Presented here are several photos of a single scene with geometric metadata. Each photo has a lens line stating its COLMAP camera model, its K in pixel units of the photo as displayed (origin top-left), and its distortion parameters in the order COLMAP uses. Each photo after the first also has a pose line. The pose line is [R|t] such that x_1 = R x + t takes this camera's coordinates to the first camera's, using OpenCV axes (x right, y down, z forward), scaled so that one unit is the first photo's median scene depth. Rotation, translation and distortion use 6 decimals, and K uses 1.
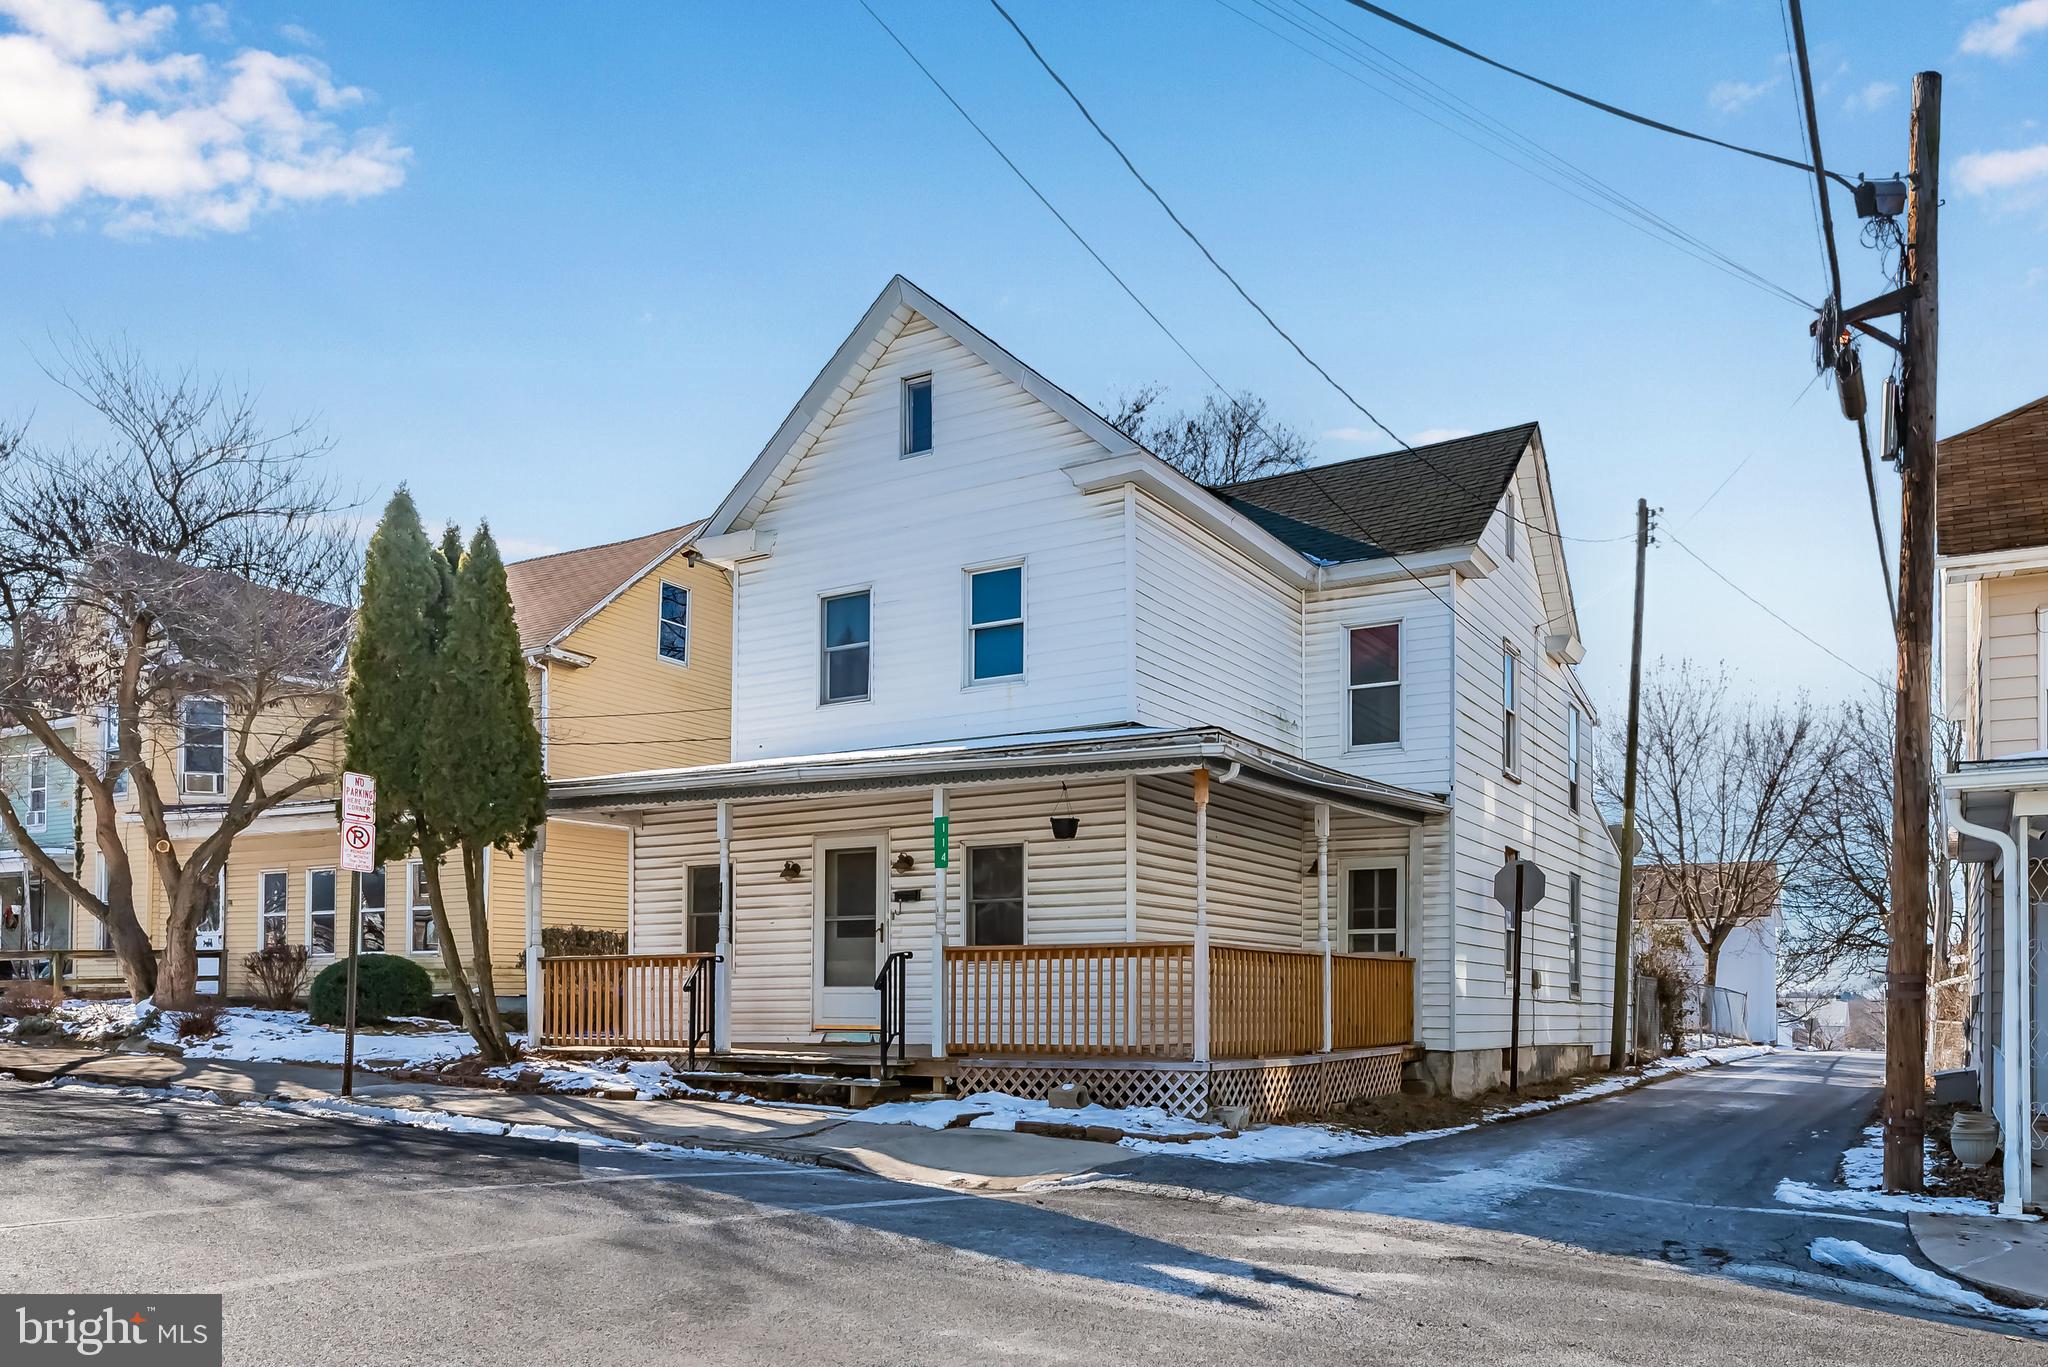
lens RADIAL K [[1002.5, 0, 1042.5], [0, 1002.5, 682.0], [0, 0, 1]] dist [0.001642, -0.000776]
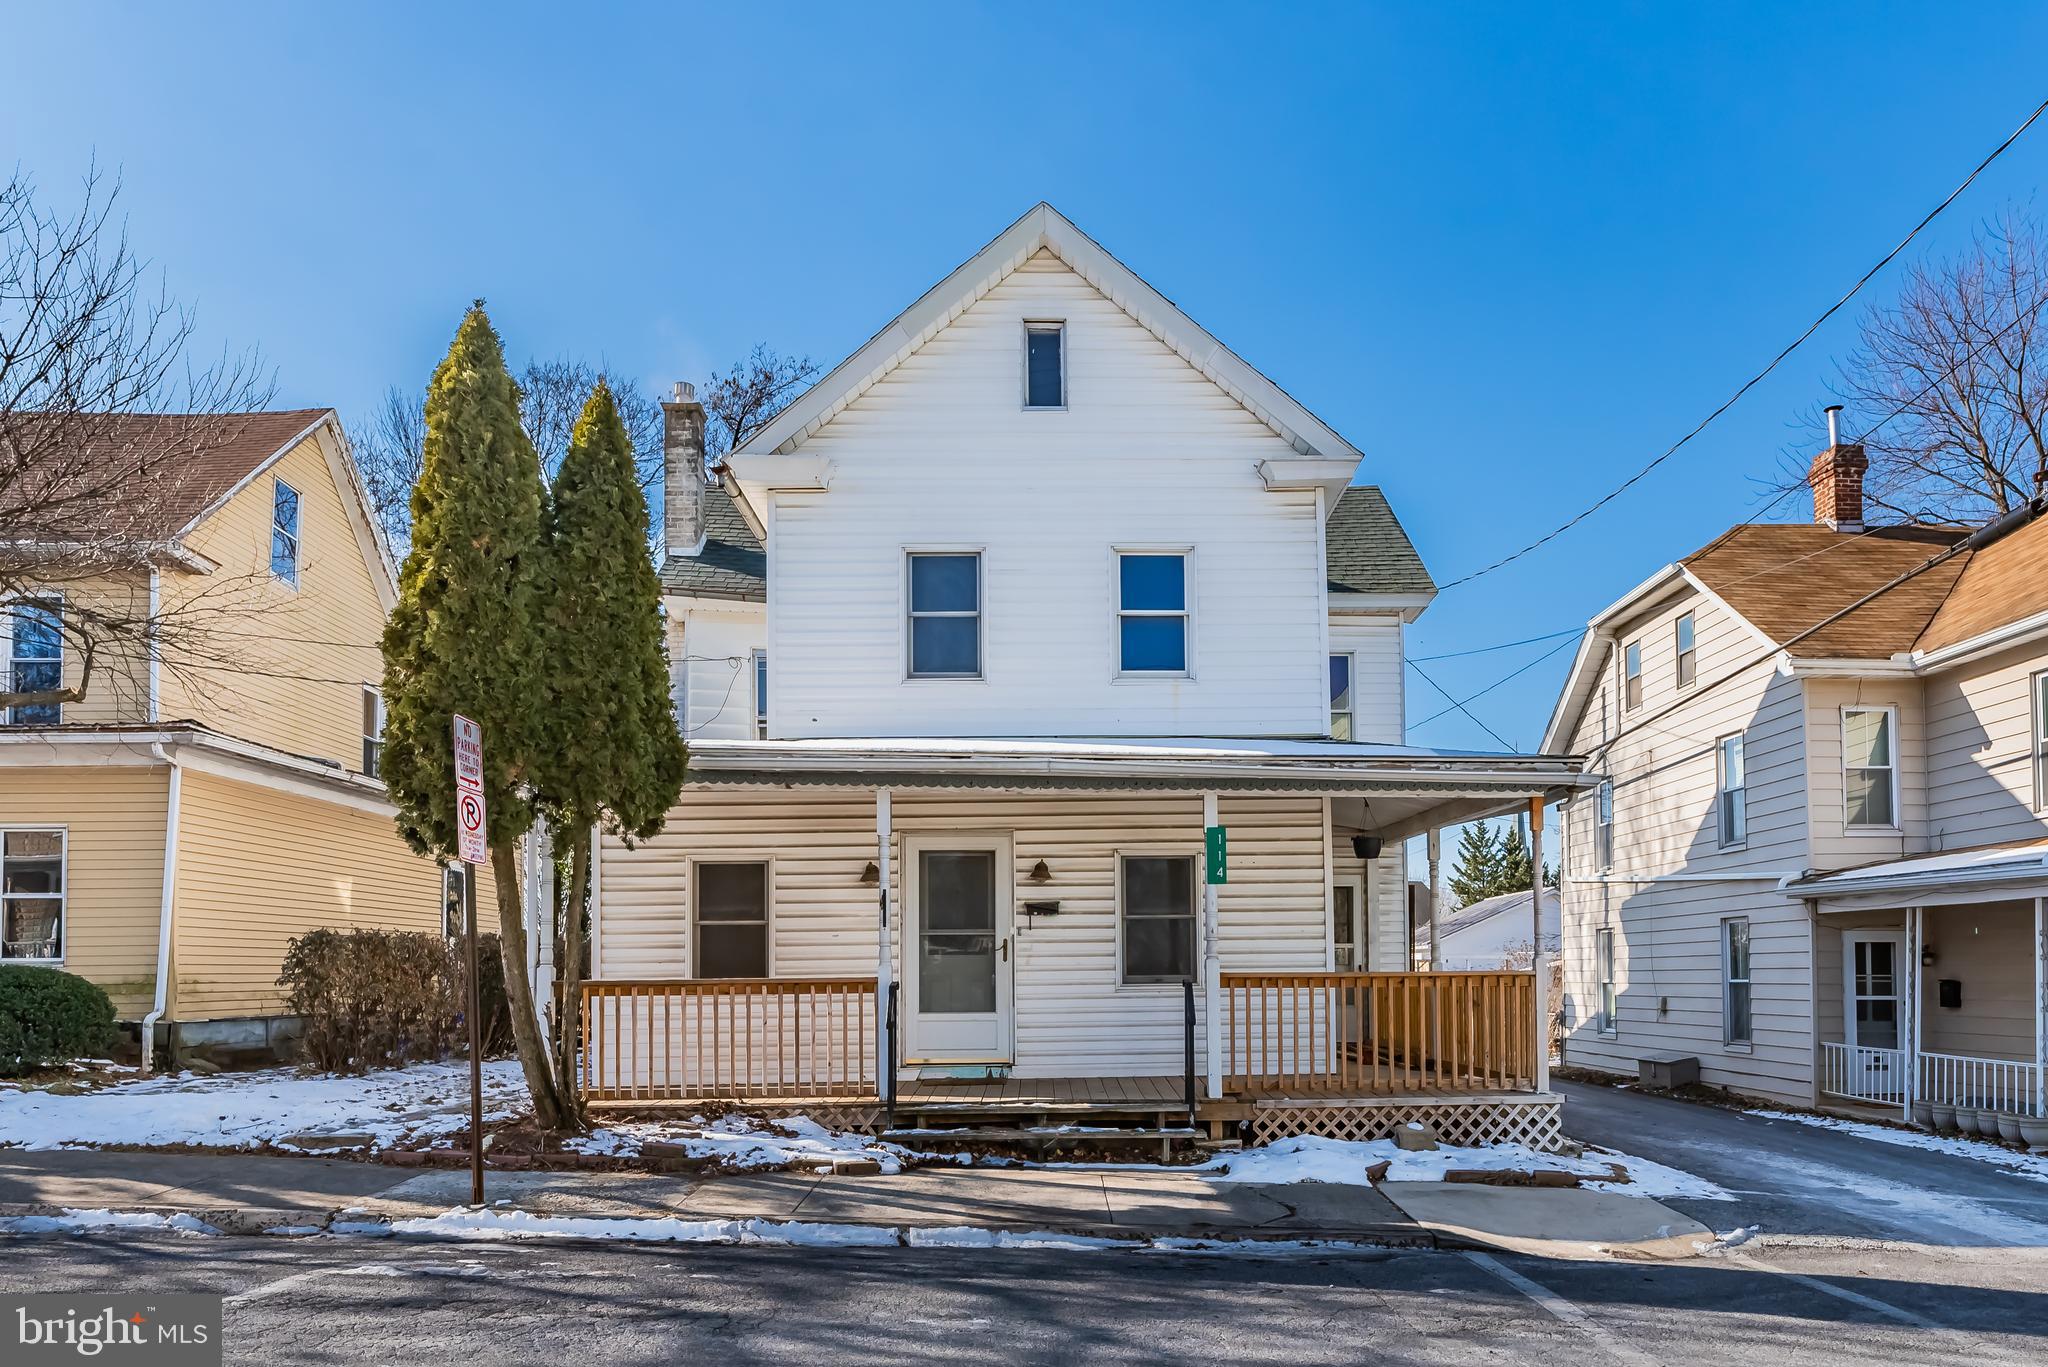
lens RADIAL K [[1002.5, 0, 1022.1], [0, 1002.5, 683.5], [0, 0, 1]] dist [0.001642, -0.000776]
pose [[0.919226, 0.105103, 0.379442, -0.553494], [-0.107340, 0.994104, -0.015323, 0.035997], [-0.378815, -0.026644, 0.925089, 0.220893]]
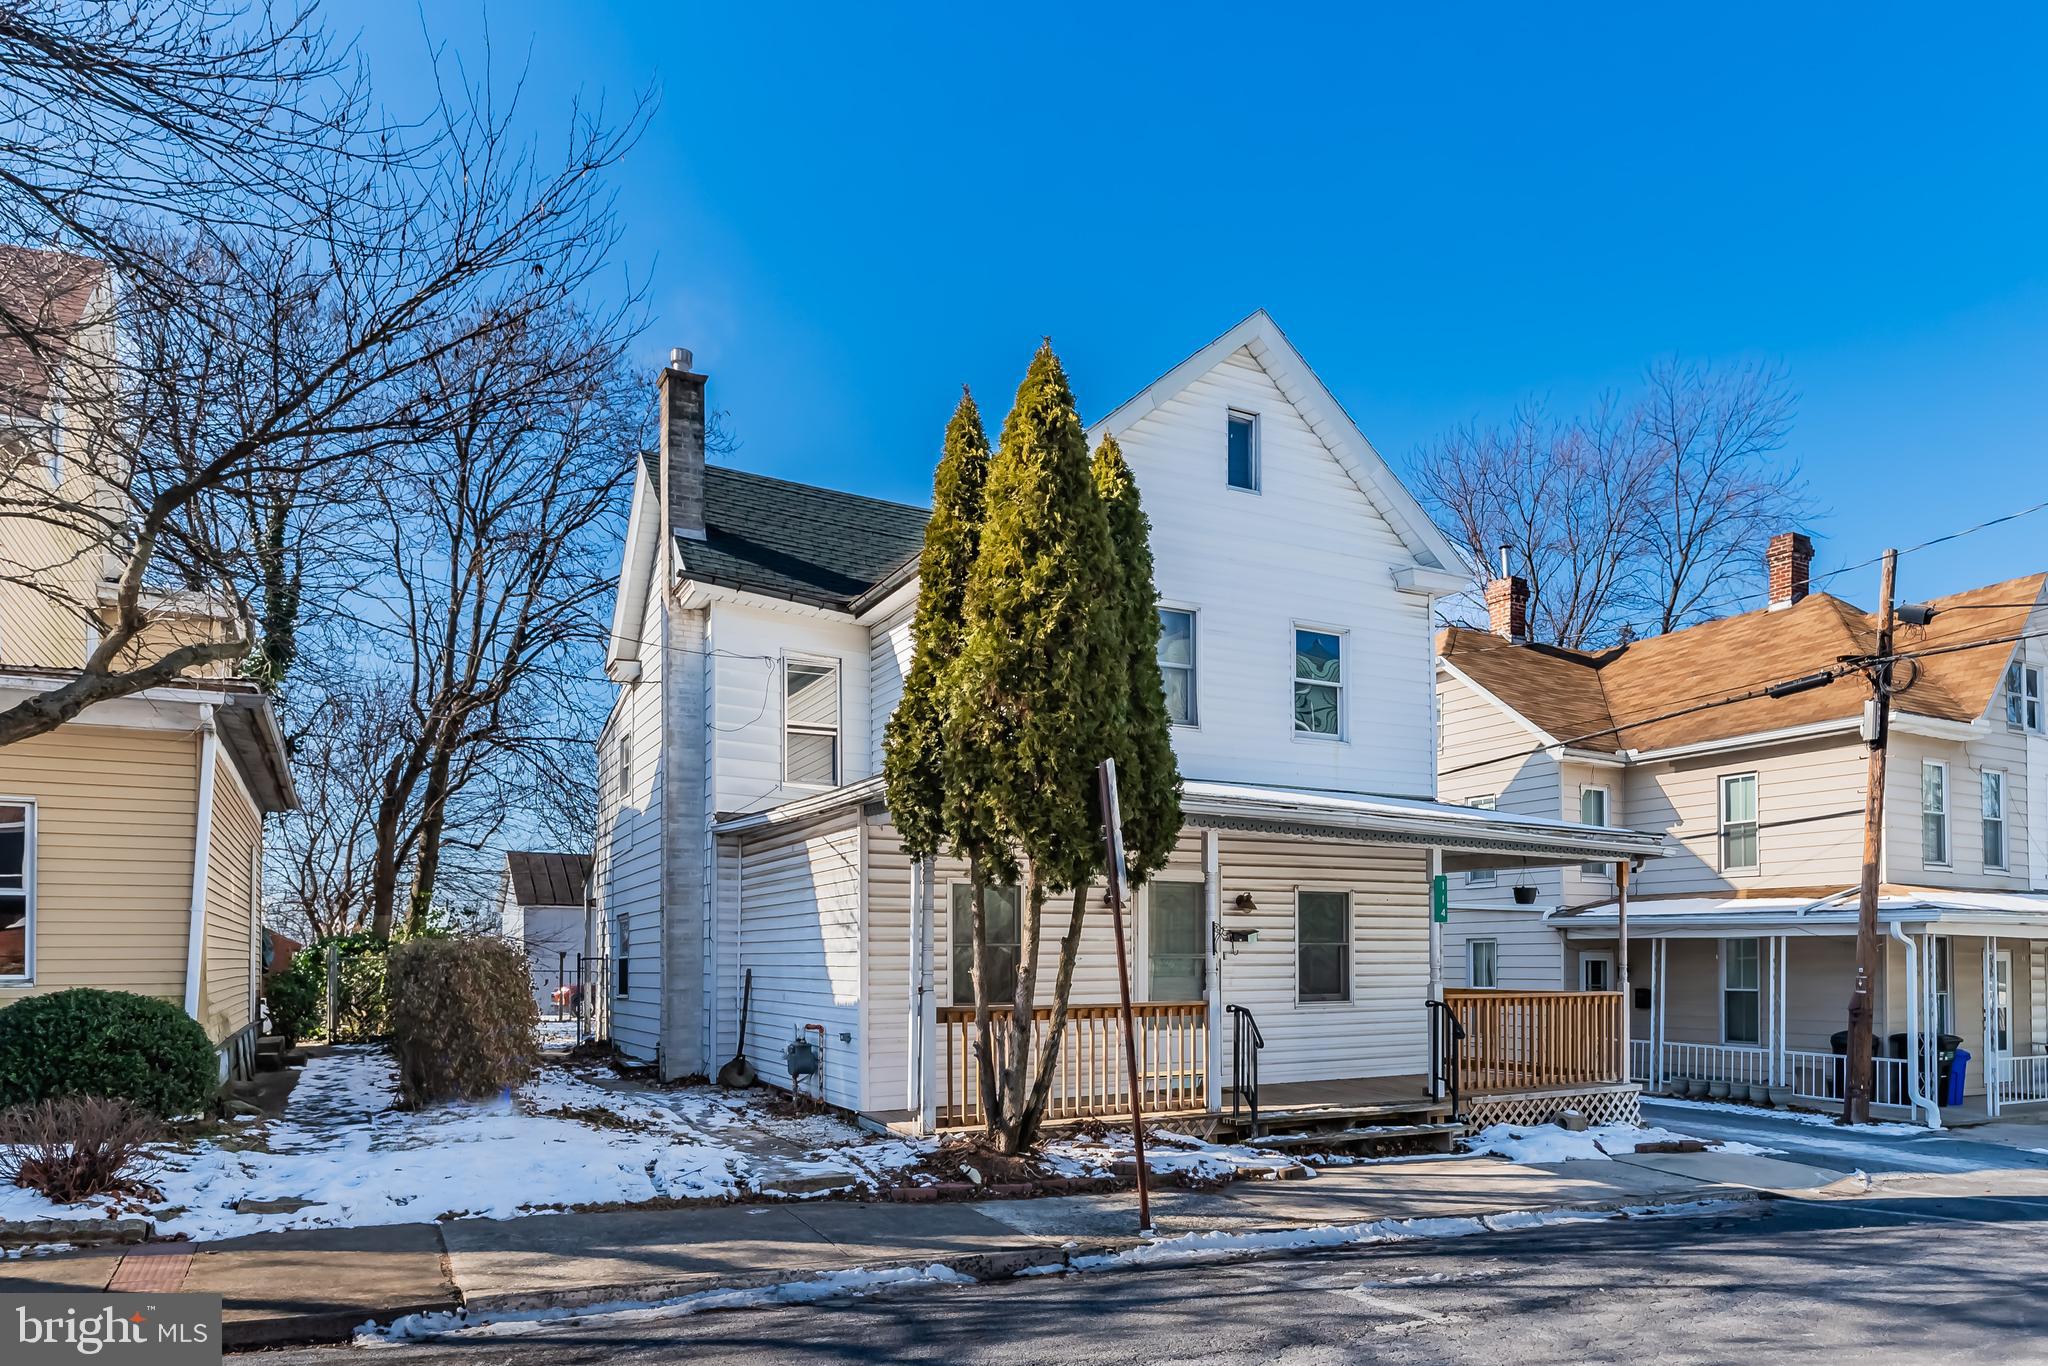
lens RADIAL K [[1002.5, 0, 954.4], [0, 1002.5, 678.3], [0, 0, 1]] dist [0.001642, -0.000776]
pose [[0.710353, 0.193671, 0.676675, -1.125922], [-0.198619, 0.977483, -0.071261, 0.096512], [-0.675239, -0.083780, 0.732825, 0.515354]]
